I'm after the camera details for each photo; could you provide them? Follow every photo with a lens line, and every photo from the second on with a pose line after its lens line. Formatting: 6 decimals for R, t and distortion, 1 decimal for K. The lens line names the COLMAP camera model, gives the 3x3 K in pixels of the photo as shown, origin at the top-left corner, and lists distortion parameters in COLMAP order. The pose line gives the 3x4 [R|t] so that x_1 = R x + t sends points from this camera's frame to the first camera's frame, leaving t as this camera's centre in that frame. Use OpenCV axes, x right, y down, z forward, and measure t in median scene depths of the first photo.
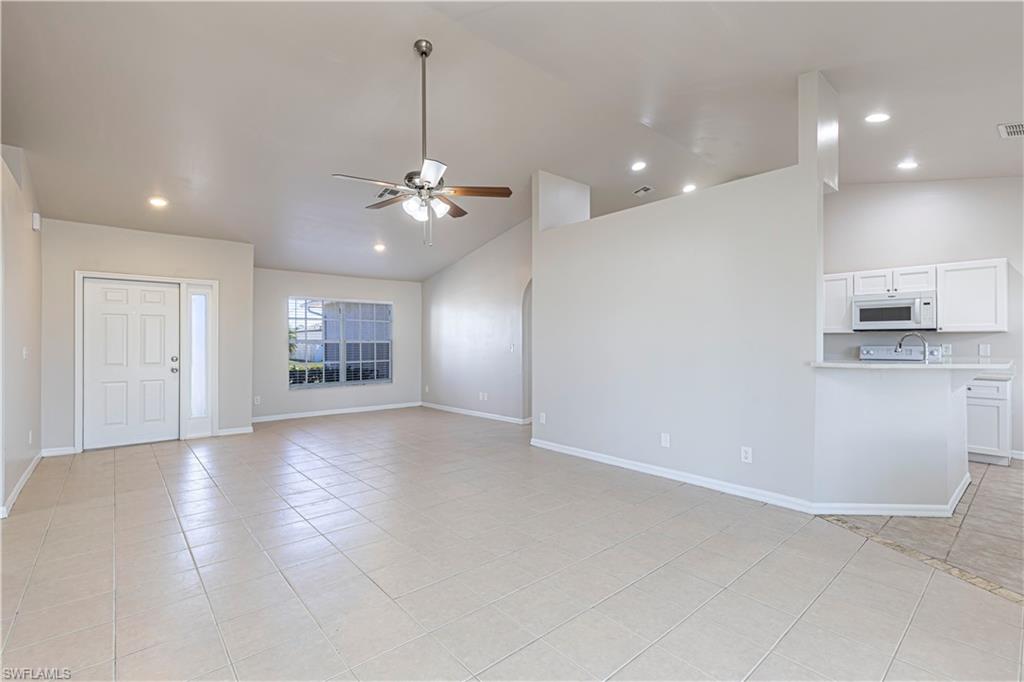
lens RADIAL K [[456.9, 0, 514.5], [0, 456.9, 341.6], [0, 0, 1]] dist [0.002607, 0.000149]
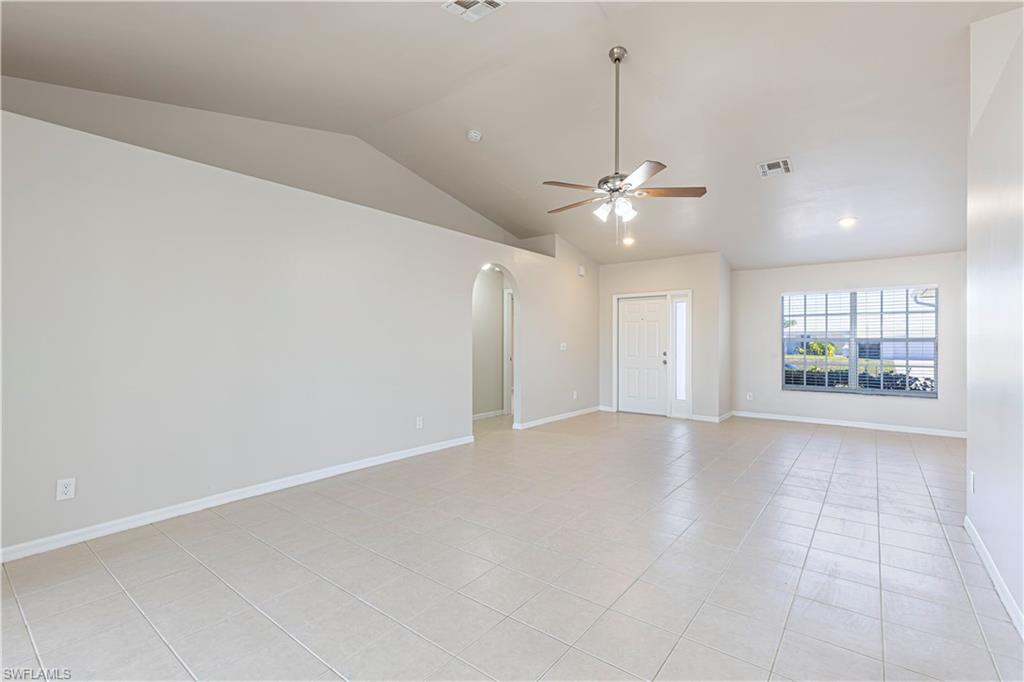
lens RADIAL K [[456.9, 0, 514.5], [0, 456.9, 341.6], [0, 0, 1]] dist [0.002607, 0.000149]
pose [[0.188111, 0.002193, -0.982145, 0.439479], [0.001131, 0.999996, 0.002449, -0.000487], [0.982147, -0.001571, 0.188108, 0.324798]]
